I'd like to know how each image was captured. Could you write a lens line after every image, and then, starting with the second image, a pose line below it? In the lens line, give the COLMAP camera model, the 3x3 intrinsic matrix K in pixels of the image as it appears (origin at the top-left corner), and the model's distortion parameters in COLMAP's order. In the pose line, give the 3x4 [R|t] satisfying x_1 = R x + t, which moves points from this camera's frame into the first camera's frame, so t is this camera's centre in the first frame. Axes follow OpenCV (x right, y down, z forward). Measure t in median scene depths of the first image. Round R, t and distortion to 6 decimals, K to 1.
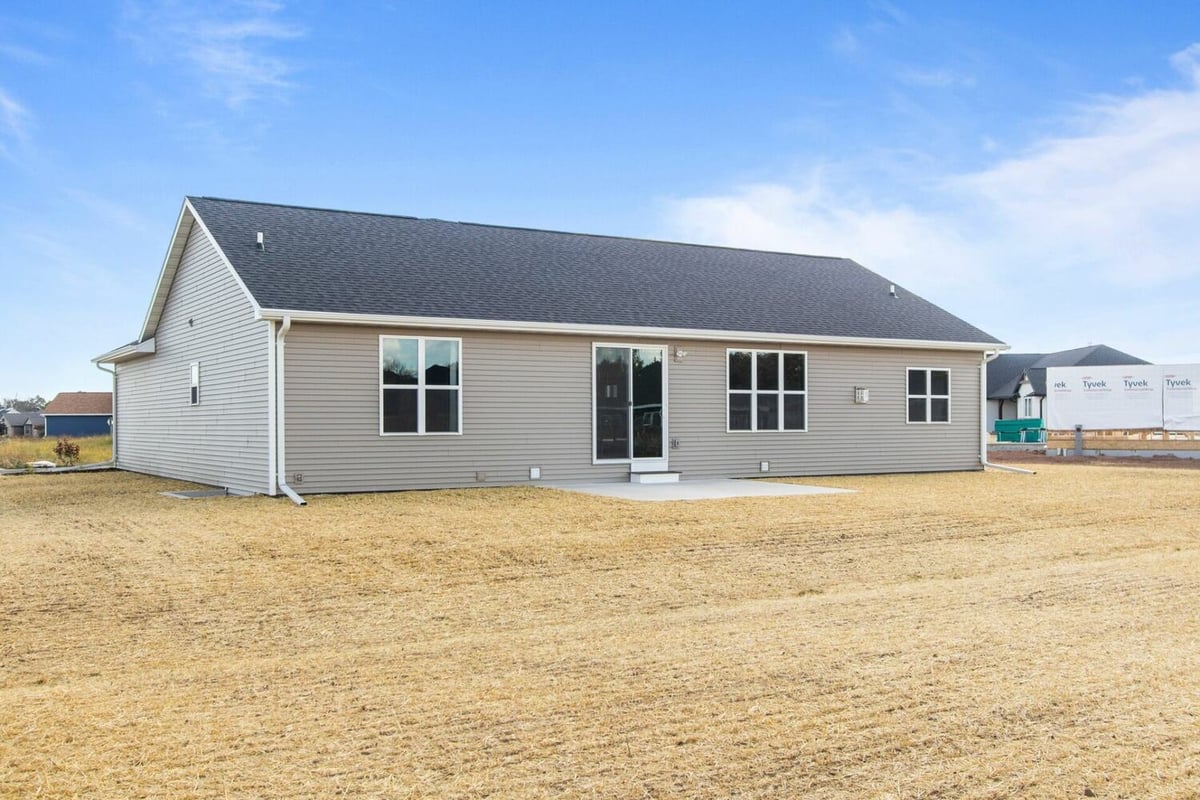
lens RADIAL K [[1185.0, 0, 600.0], [0, 1185.0, 404.4], [0, 0, 1]] dist [0.003567, 0.000000]
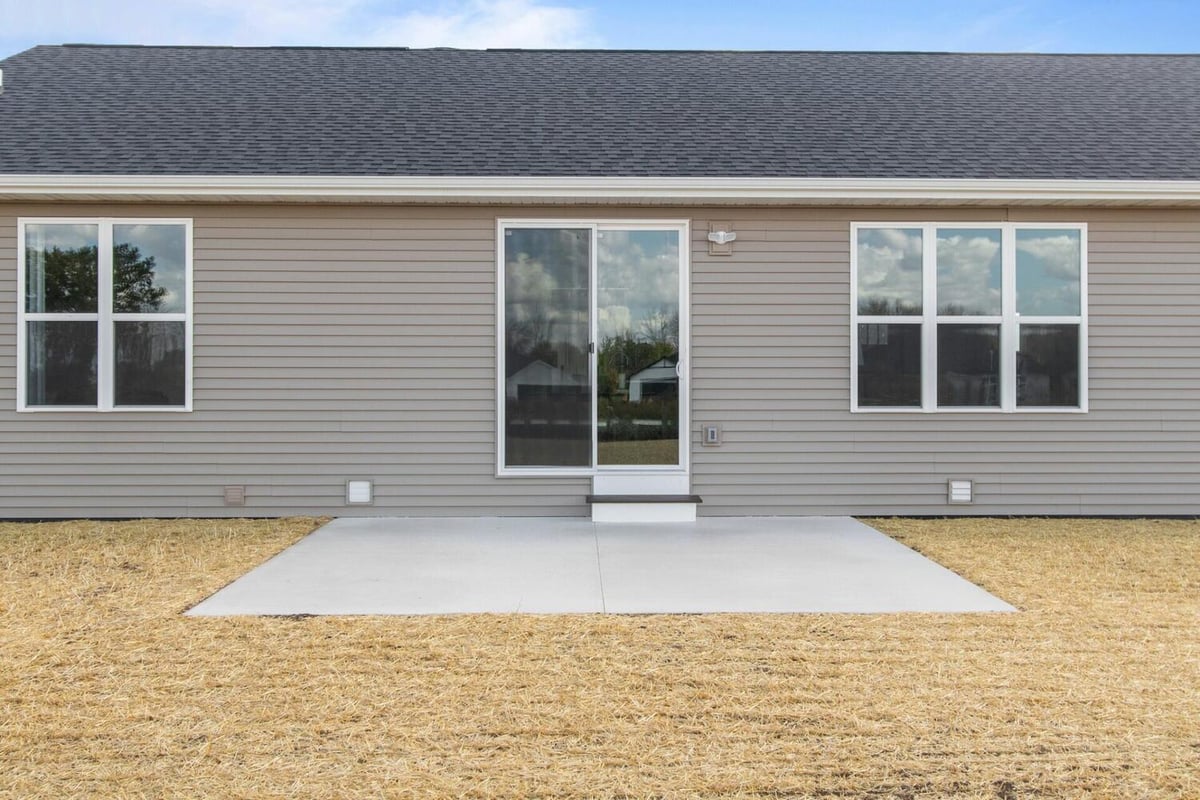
lens RADIAL K [[2128.3, 0, 600.0], [0, 2128.3, 398.2], [0, 0, 1]] dist [0.004520, 0.000000]
pose [[0.874446, 0.006244, -0.485083, 0.425097], [0.003656, 0.999804, 0.019460, 0.002781], [0.485109, -0.018791, 0.874252, 0.266801]]
